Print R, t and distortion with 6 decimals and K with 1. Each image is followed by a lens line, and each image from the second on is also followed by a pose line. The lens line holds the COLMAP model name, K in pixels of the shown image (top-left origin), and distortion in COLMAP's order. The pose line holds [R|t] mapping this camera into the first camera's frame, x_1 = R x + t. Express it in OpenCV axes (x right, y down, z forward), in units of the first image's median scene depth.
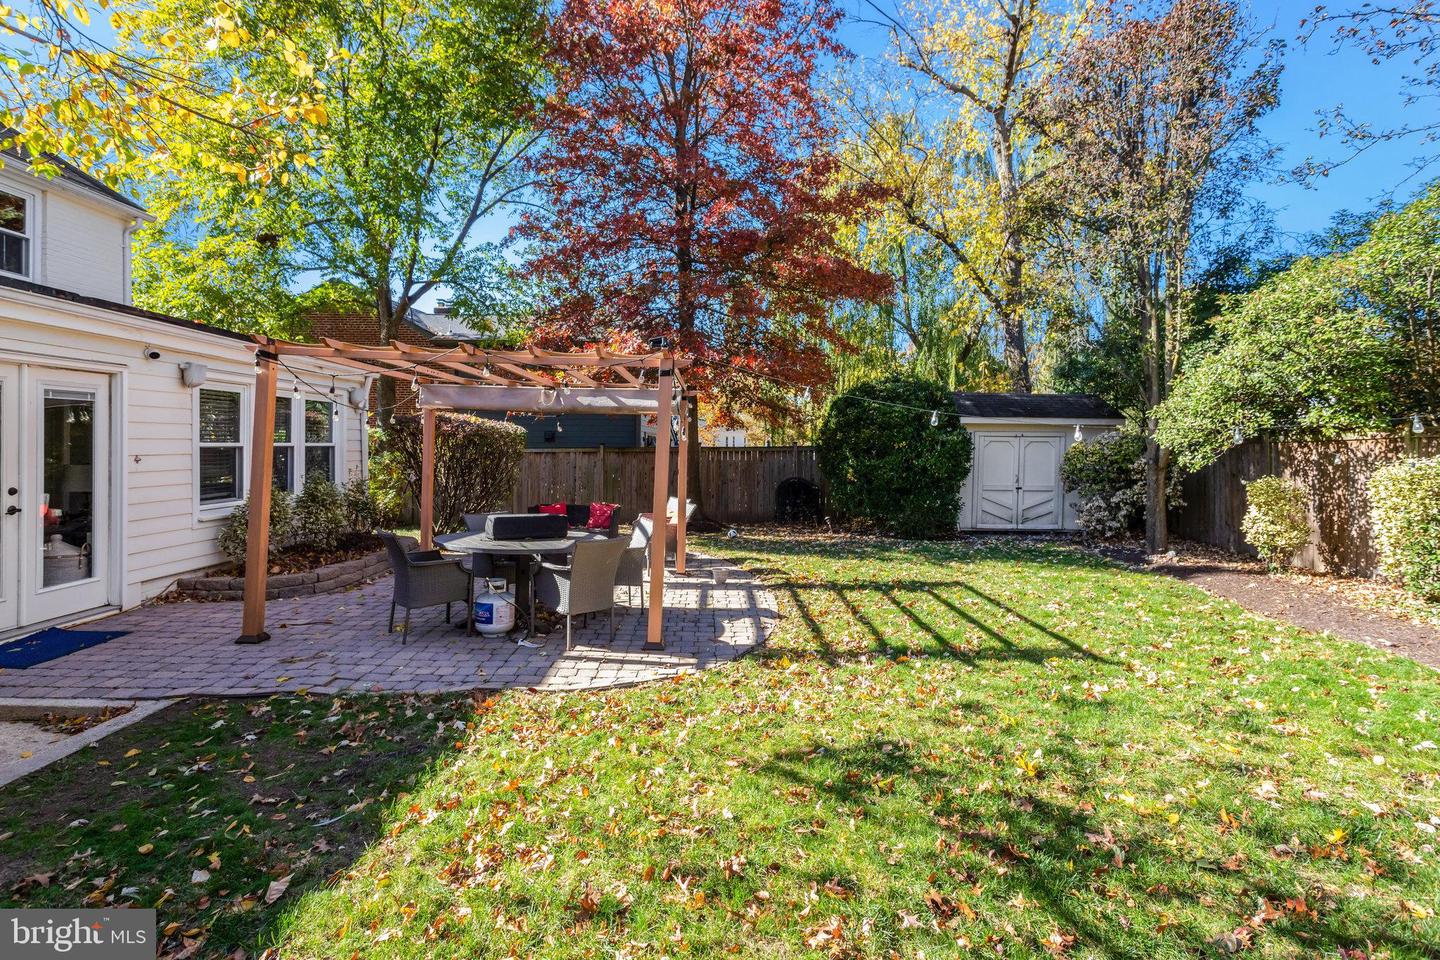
lens RADIAL K [[720.8, 0, 722.3], [0, 720.8, 445.1], [0, 0, 1]] dist [0.000040, -0.000075]
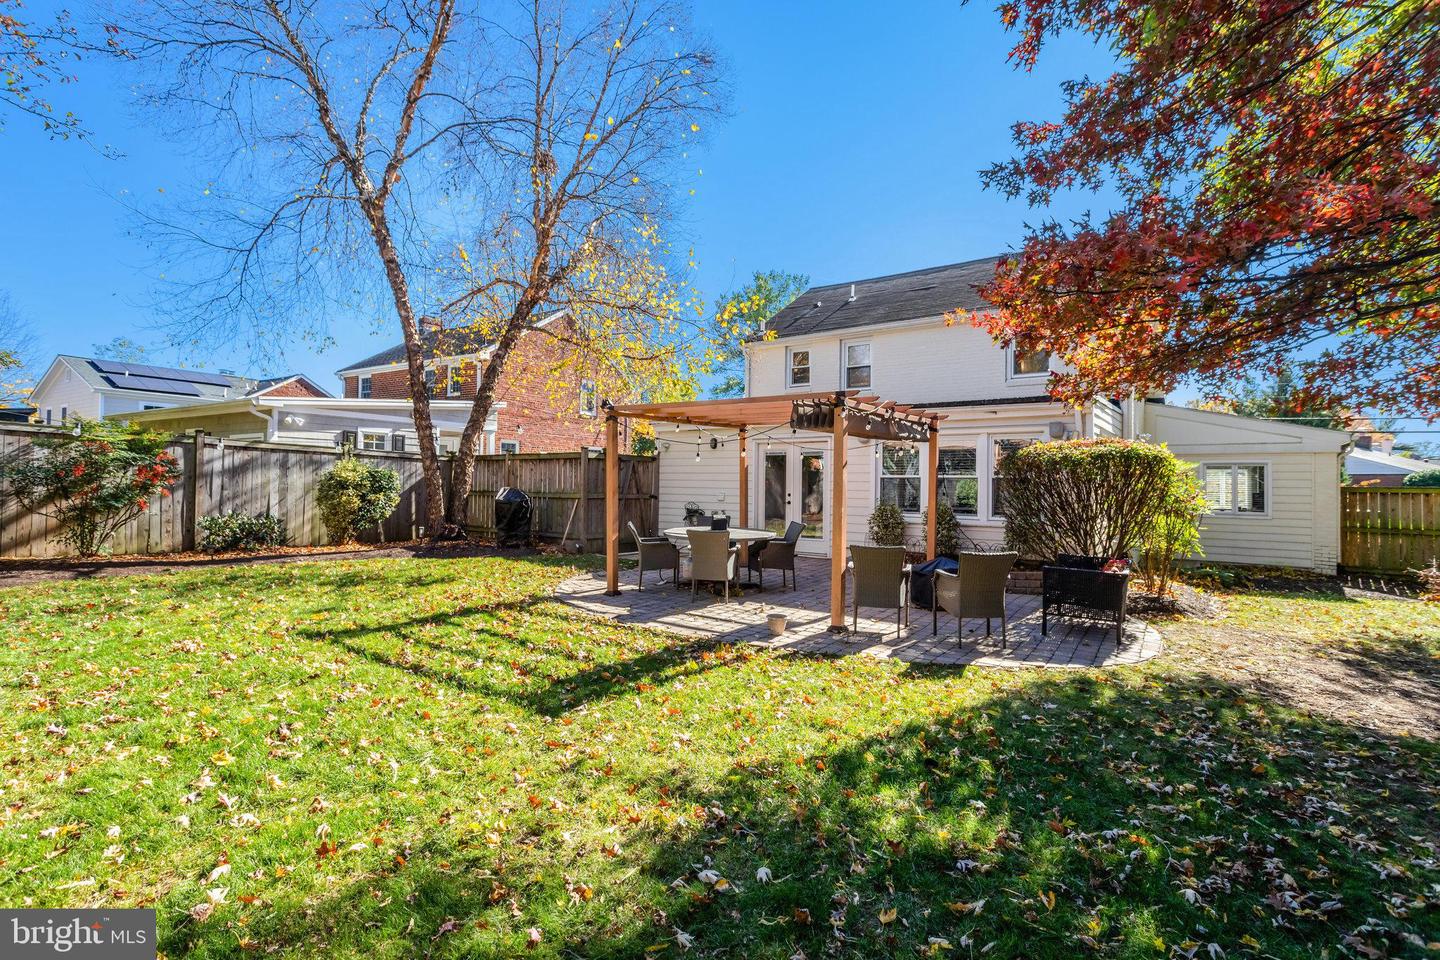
lens RADIAL K [[714.9, 0, 713.3], [0, 714.9, 474.7], [0, 0, 1]] dist [-0.000076, -0.000138]
pose [[-0.679371, -0.030046, -0.733179, 0.713588], [-0.021380, 0.999548, -0.021151, 0.036891], [0.733483, 0.001306, -0.679706, 1.744328]]
